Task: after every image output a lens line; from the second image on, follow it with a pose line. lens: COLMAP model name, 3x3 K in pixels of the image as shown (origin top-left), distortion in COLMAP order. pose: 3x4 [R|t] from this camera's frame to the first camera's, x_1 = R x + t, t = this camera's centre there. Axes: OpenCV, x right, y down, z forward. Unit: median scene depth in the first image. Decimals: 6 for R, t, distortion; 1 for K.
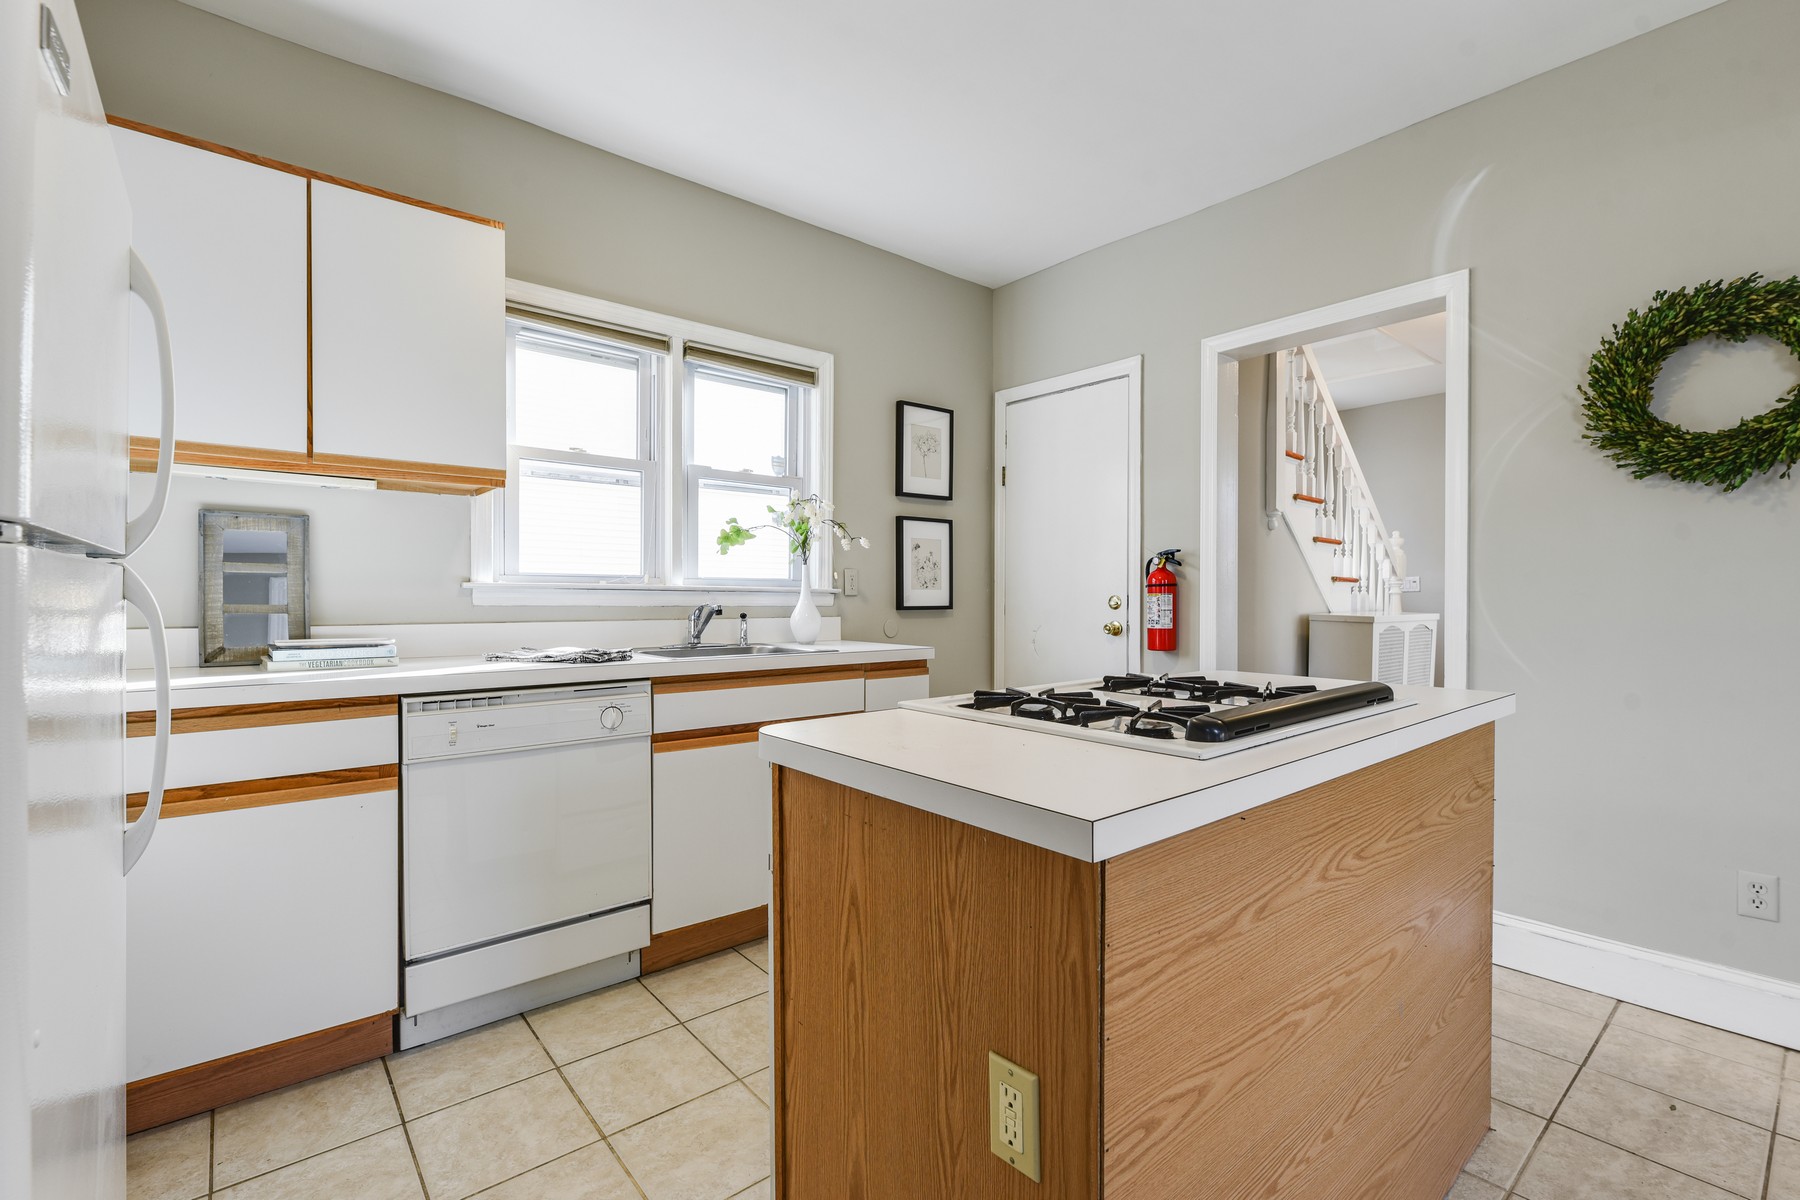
lens RADIAL K [[798.6, 0, 898.1], [0, 798.6, 604.1], [0, 0, 1]] dist [0.001196, 0.000063]
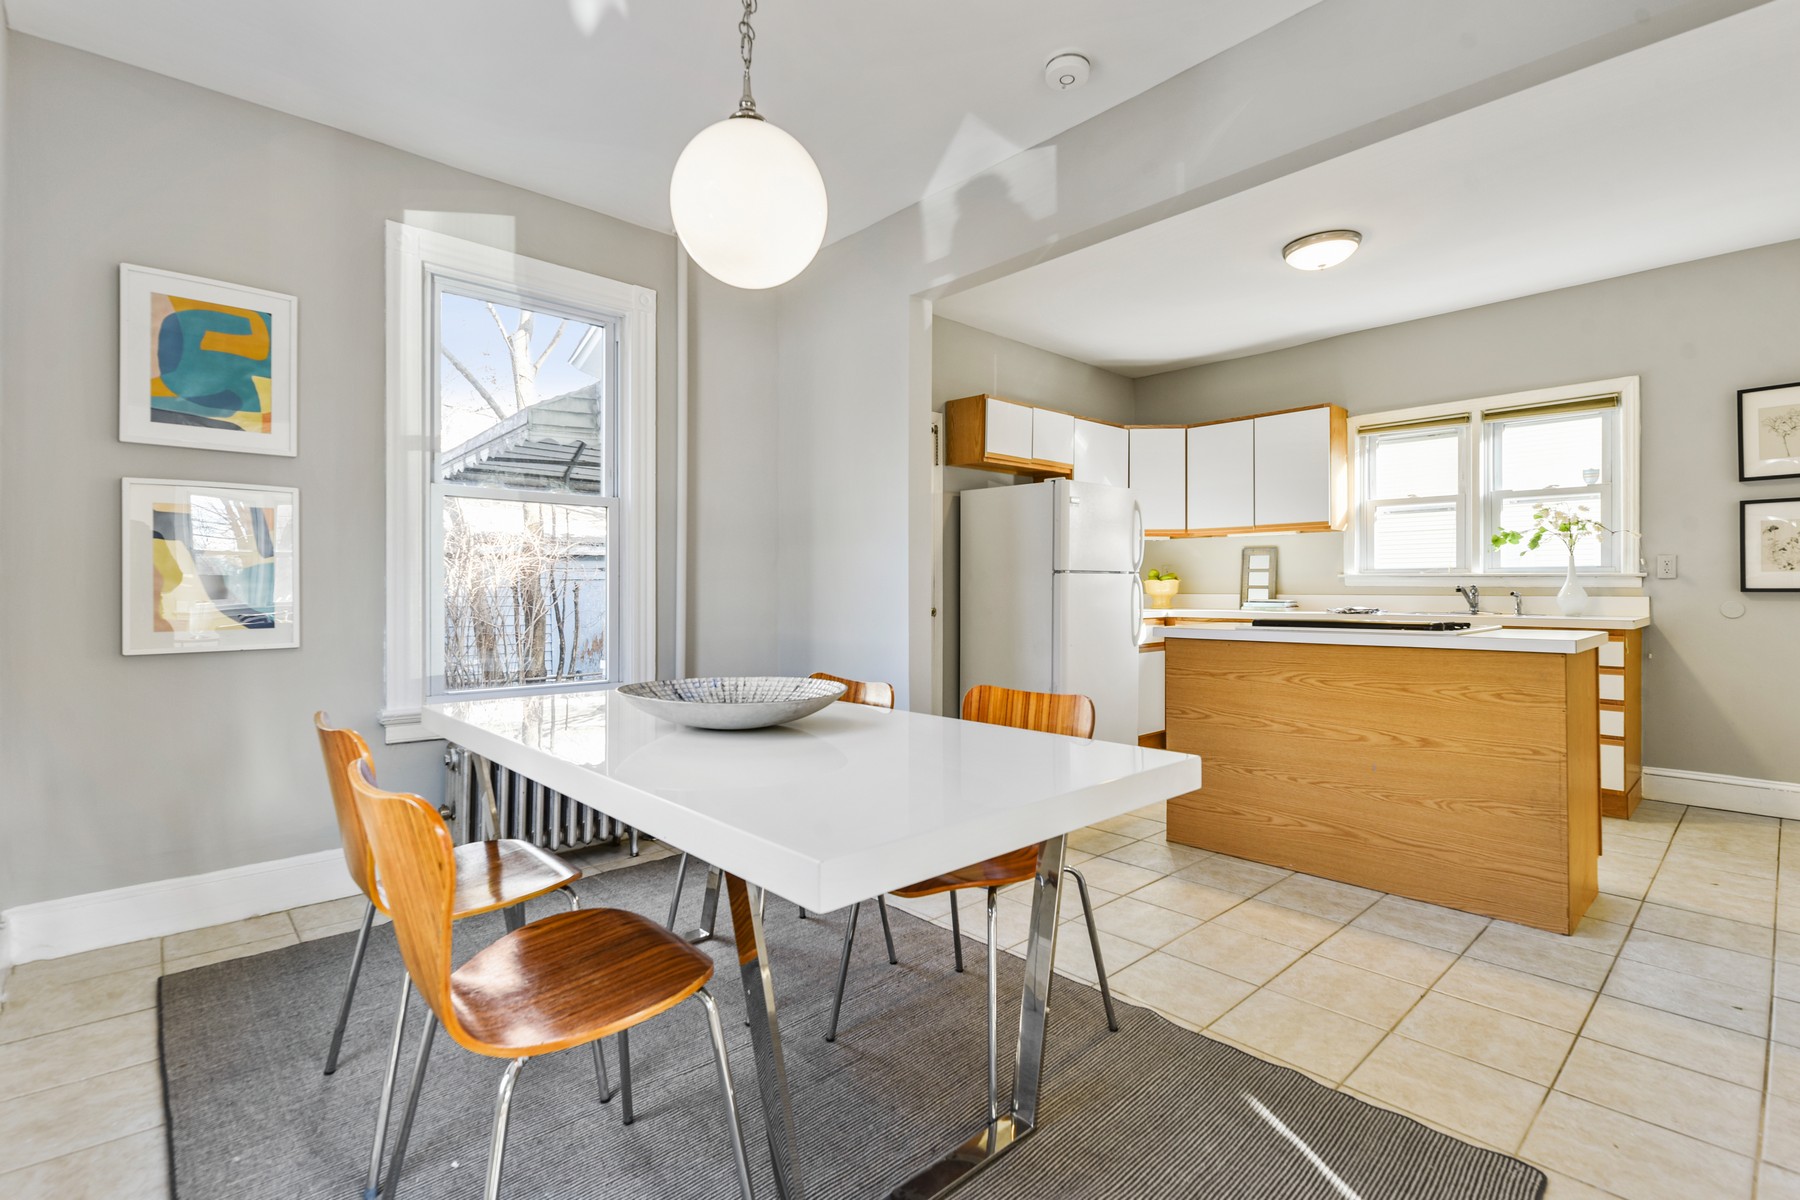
lens RADIAL K [[841.1, 0, 898.2], [0, 841.1, 588.0], [0, 0, 1]] dist [-0.000765, -0.000392]
pose [[0.040001, -0.003652, -0.999193, 1.164807], [-0.011108, 0.999930, -0.004099, 0.021124], [0.999138, 0.011263, 0.039957, -0.149468]]
